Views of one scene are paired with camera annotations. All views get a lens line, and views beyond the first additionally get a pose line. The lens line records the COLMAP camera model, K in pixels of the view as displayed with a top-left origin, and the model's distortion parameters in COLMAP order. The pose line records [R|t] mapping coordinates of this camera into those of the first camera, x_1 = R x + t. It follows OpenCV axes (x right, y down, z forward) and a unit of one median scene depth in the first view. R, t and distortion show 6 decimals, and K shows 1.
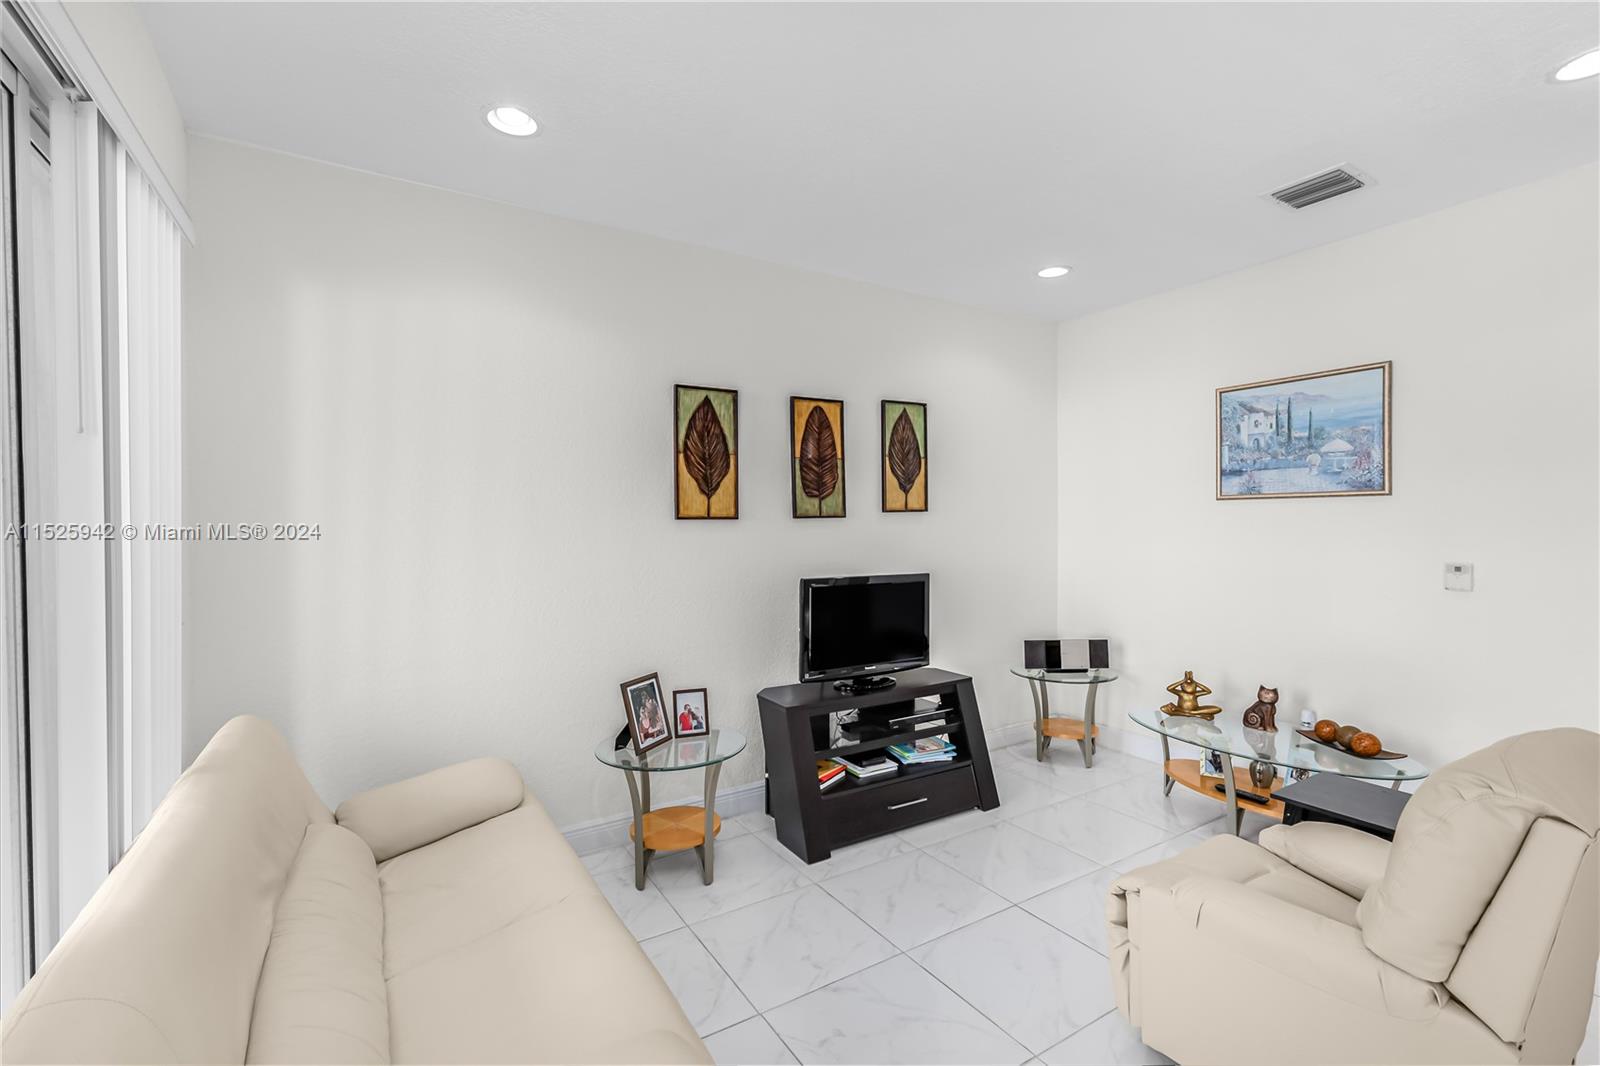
lens RADIAL K [[688.4, 0, 801.4], [0, 688.4, 531.7], [0, 0, 1]] dist [0.001769, 0.000392]
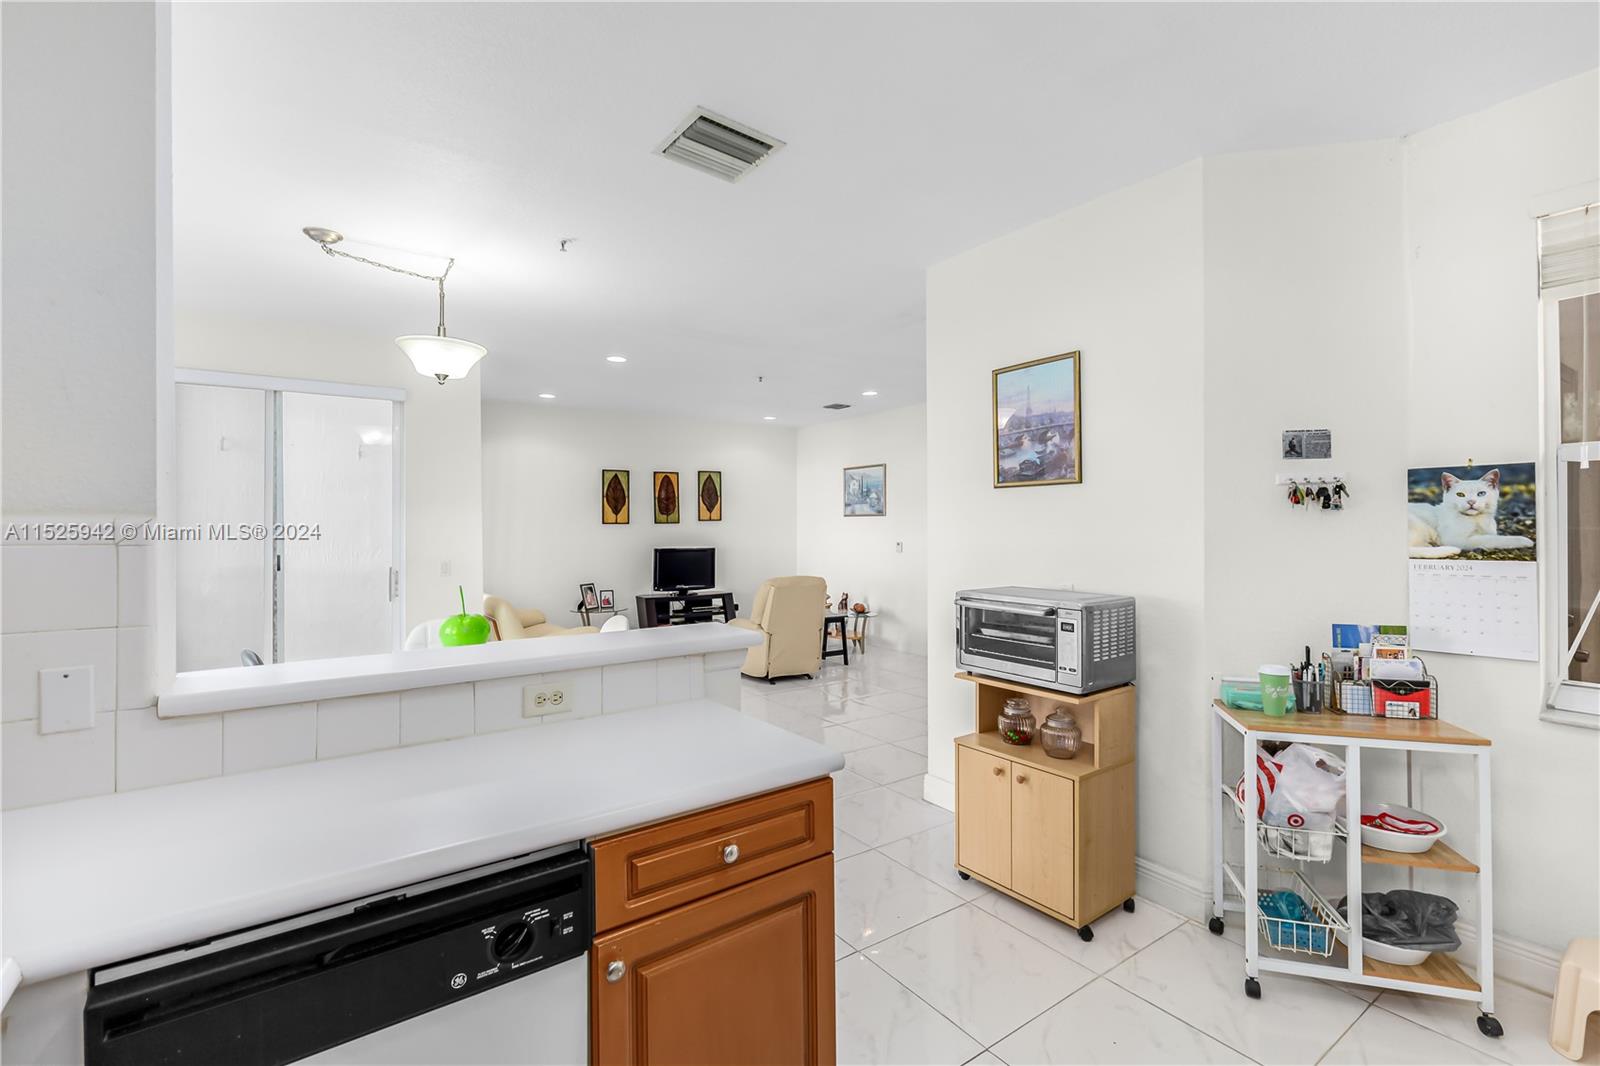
lens RADIAL K [[709.6, 0, 804.9], [0, 709.6, 524.5], [0, 0, 1]] dist [0.000007, 0.000132]
pose [[0.997895, 0.004347, 0.064704, 0.341242], [-0.003408, 0.999887, -0.014611, 0.016635], [-0.064761, 0.014360, 0.997798, -1.433452]]
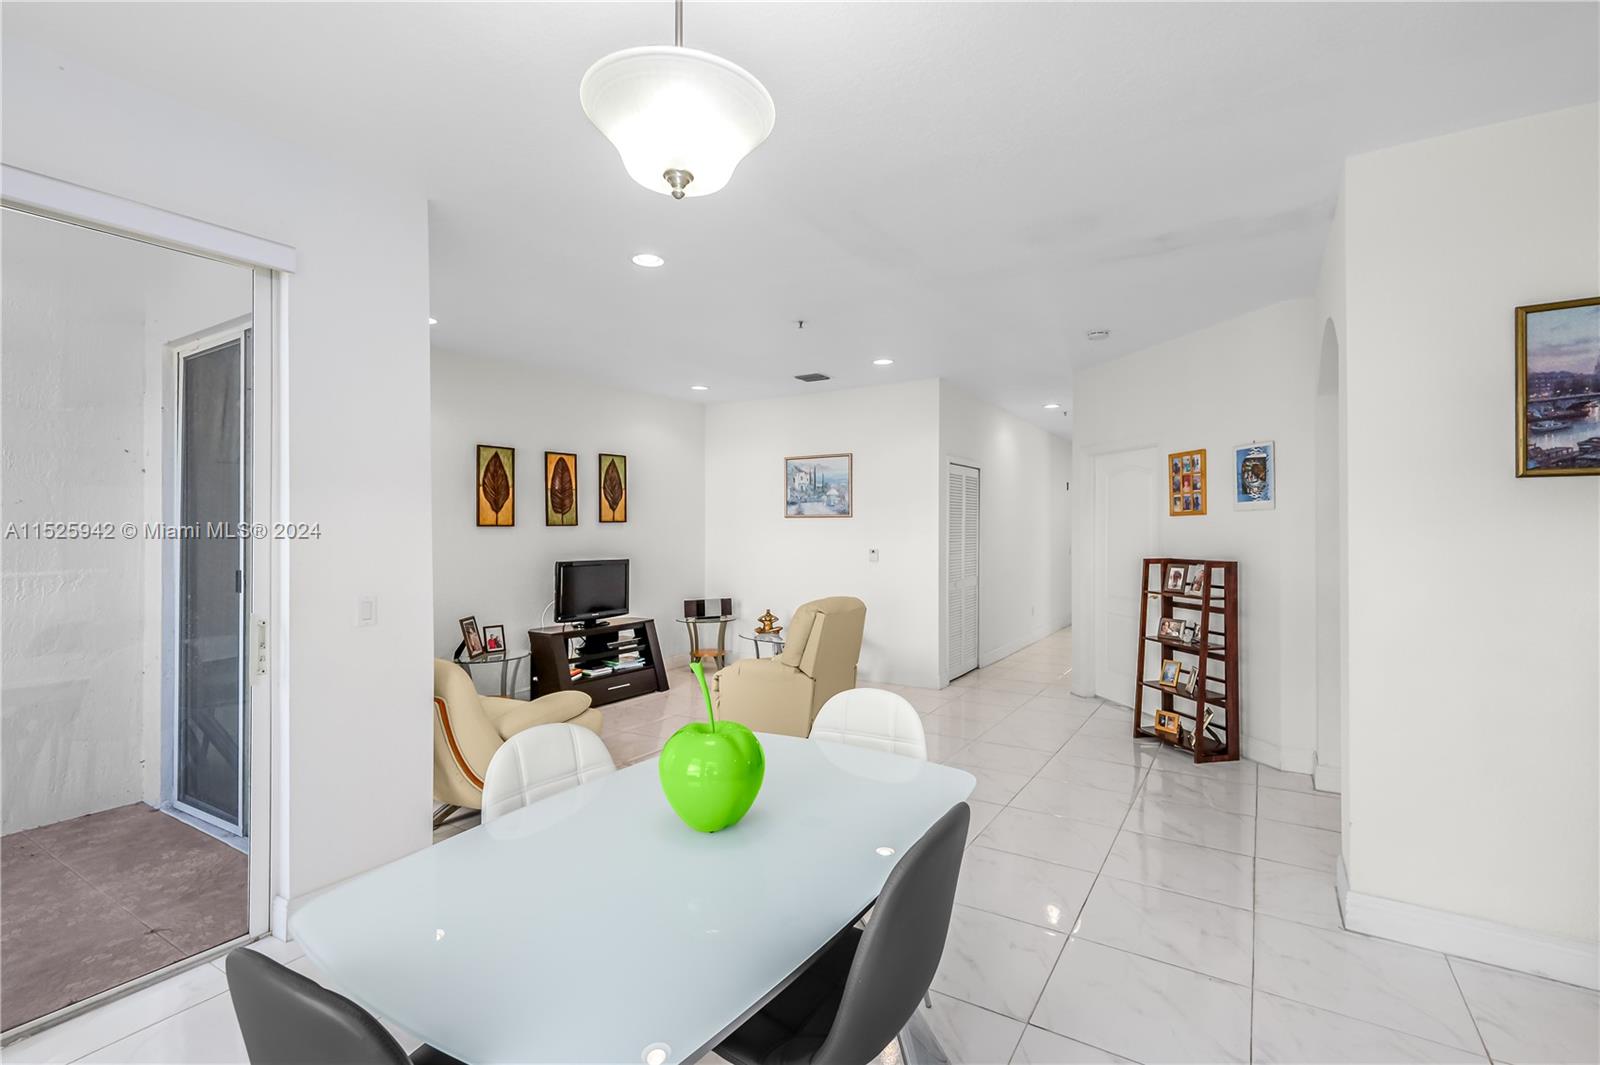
lens RADIAL K [[736.3, 0, 801.0], [0, 736.3, 526.3], [0, 0, 1]] dist [0.002144, 0.000087]
pose [[0.897097, 0.007233, 0.441775, -0.241244], [0.000263, 0.999857, -0.016902, 0.010706], [-0.441834, 0.015279, 0.896967, -0.831136]]
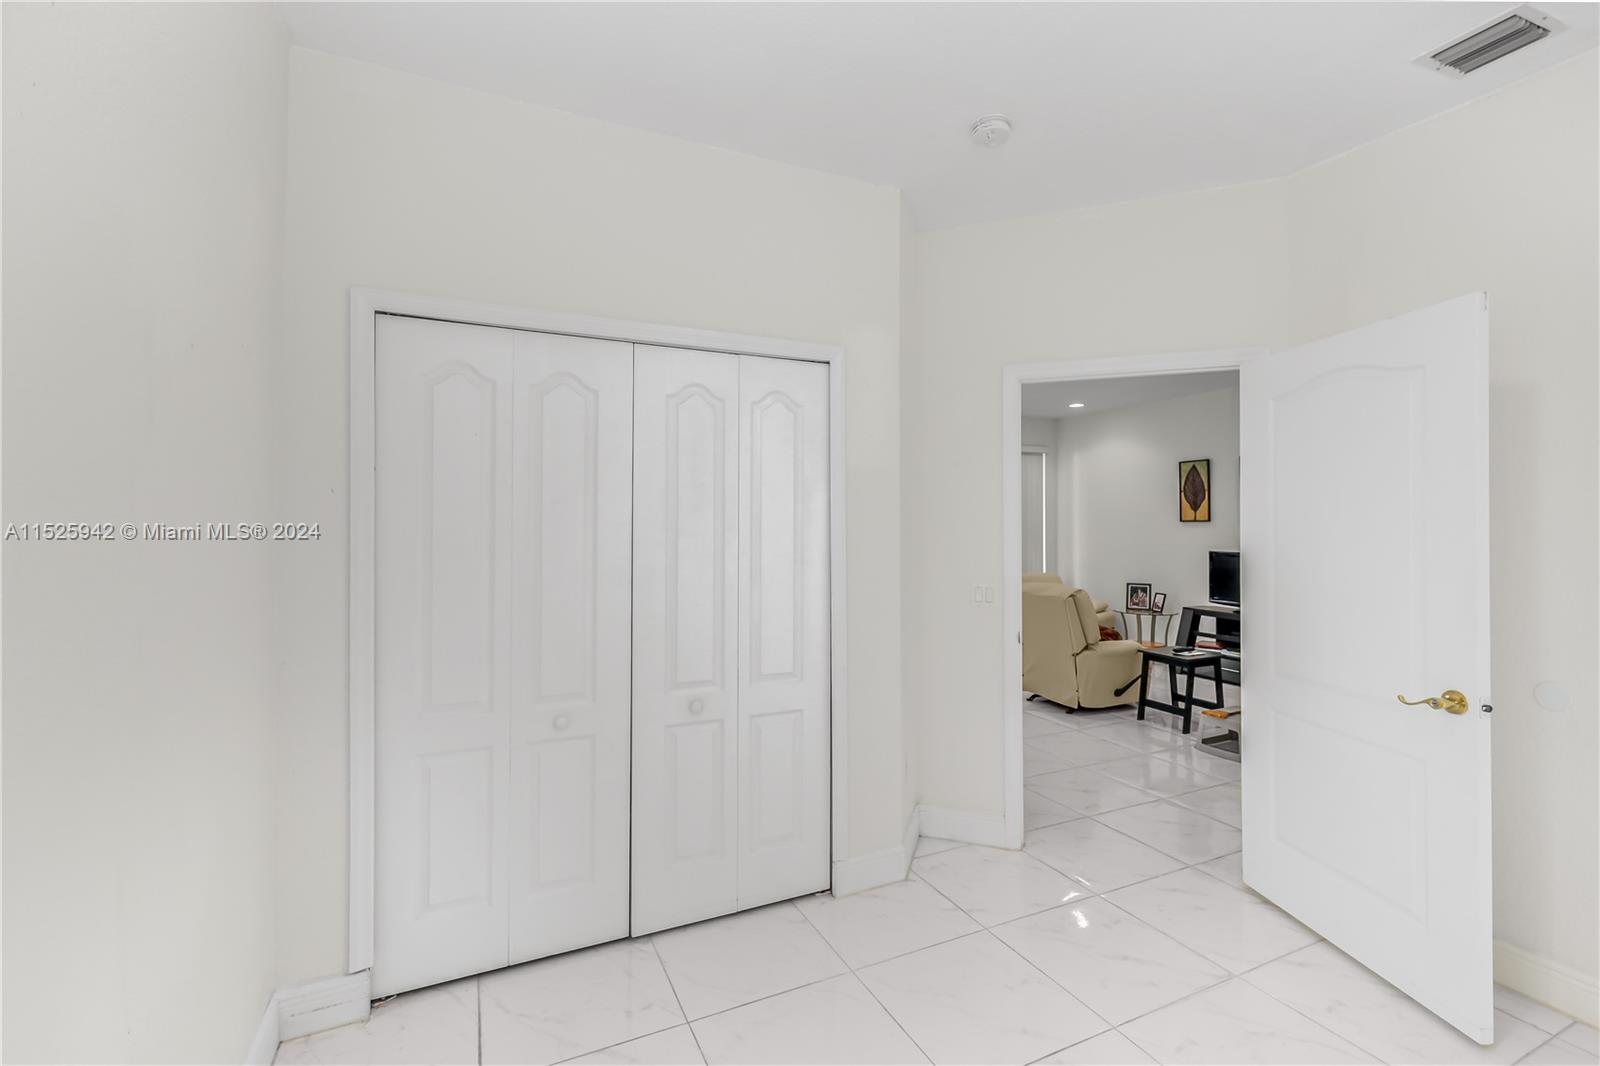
lens RADIAL K [[709.6, 0, 804.9], [0, 709.6, 524.5], [0, 0, 1]] dist [0.000007, 0.000132]
pose [[-0.104118, 0.001907, -0.994563, 2.027191], [-0.008455, 0.999960, 0.002802, -0.004911], [0.994529, 0.008701, -0.104098, 0.021177]]
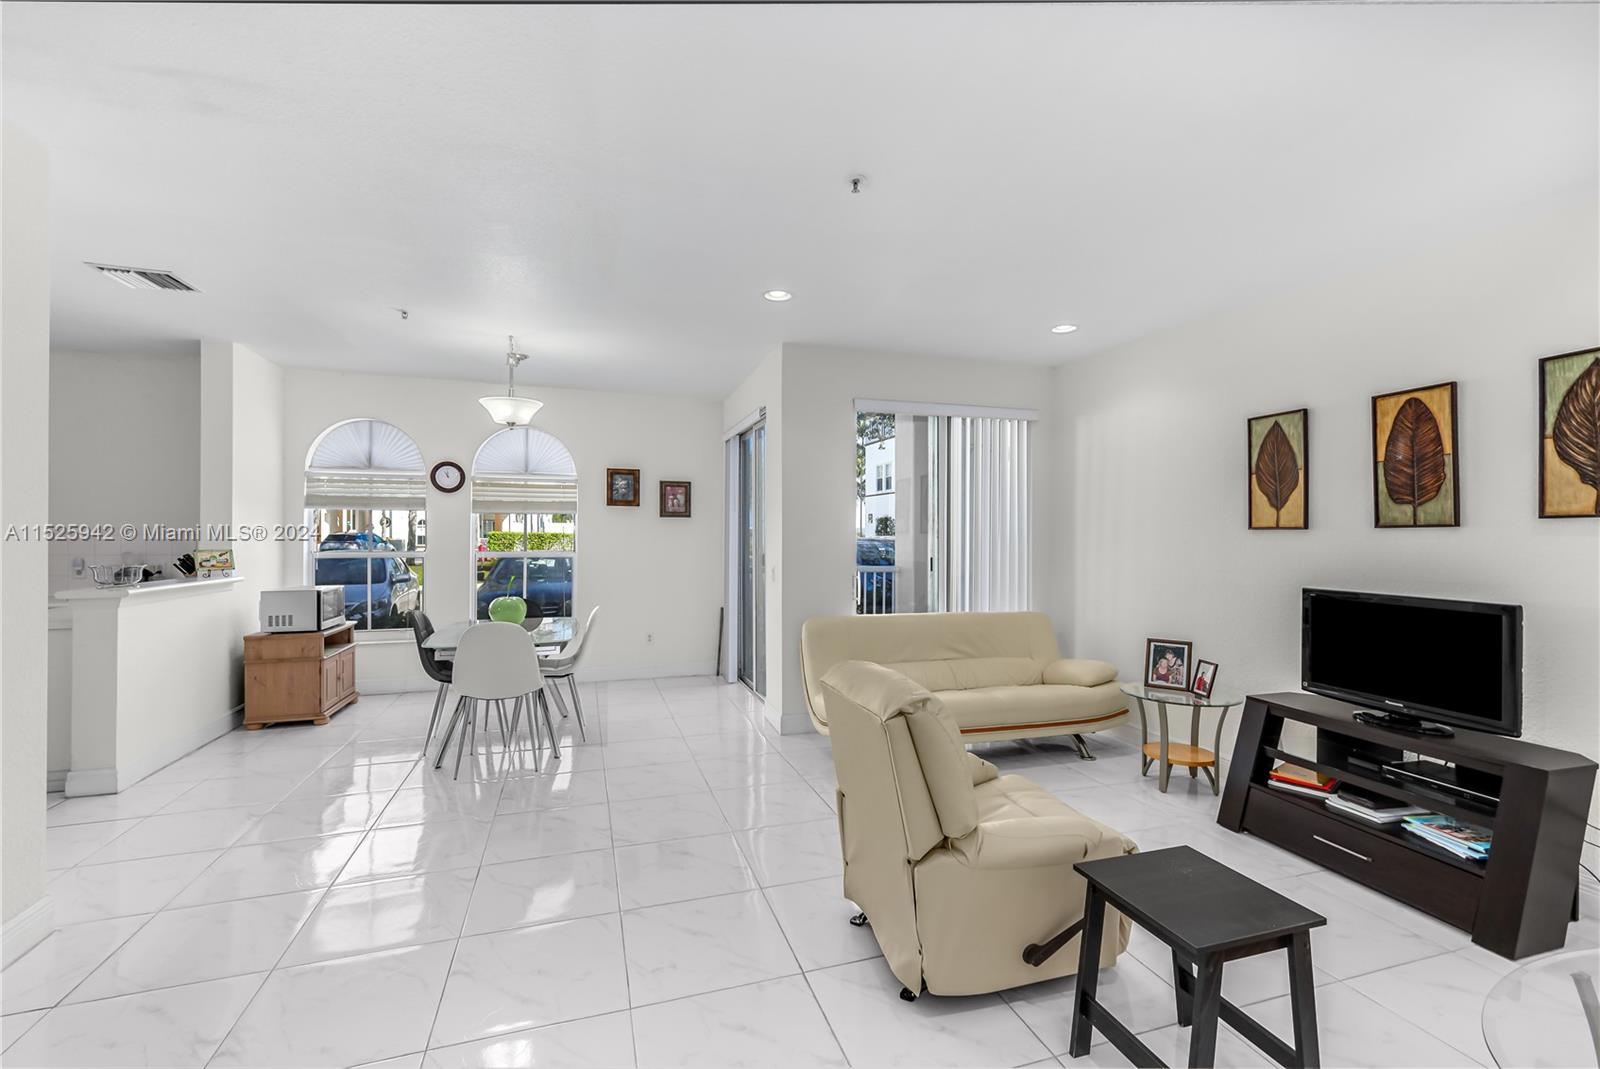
lens RADIAL K [[688.4, 0, 801.4], [0, 688.4, 533.2], [0, 0, 1]] dist [0.001769, 0.000392]
pose [[-0.240532, 0.006273, -0.970621, 1.069951], [-0.013305, 0.999864, 0.009759, -0.011203], [0.970550, 0.015262, -0.240416, 0.474648]]
